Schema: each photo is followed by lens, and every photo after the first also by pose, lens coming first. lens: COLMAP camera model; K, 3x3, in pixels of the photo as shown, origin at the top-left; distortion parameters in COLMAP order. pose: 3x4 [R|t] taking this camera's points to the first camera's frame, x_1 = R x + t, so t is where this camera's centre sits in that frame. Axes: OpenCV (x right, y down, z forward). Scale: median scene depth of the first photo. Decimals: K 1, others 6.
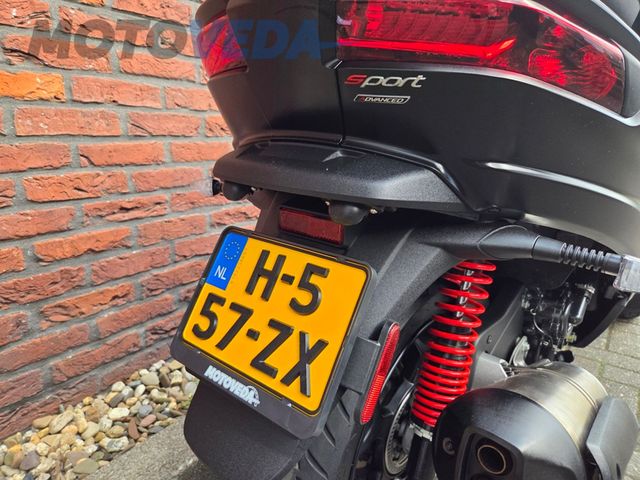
lens RADIAL K [[429.2, 0, 316.6], [0, 429.2, 236.1], [0, 0, 1]] dist [0.070215, -0.057114]
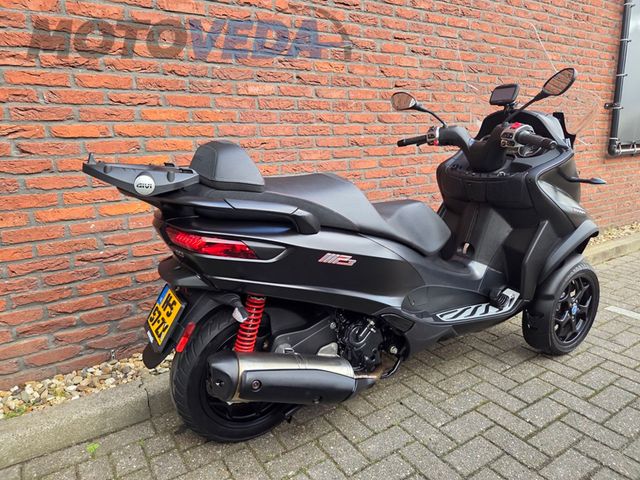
lens RADIAL K [[429.2, 0, 316.6], [0, 429.2, 236.1], [0, 0, 1]] dist [0.070215, -0.057114]
pose [[0.933681, 0.043229, -0.355488, 1.024642], [-0.048898, 0.998779, -0.006974, -0.214047], [0.354753, 0.023894, 0.934655, -0.775579]]
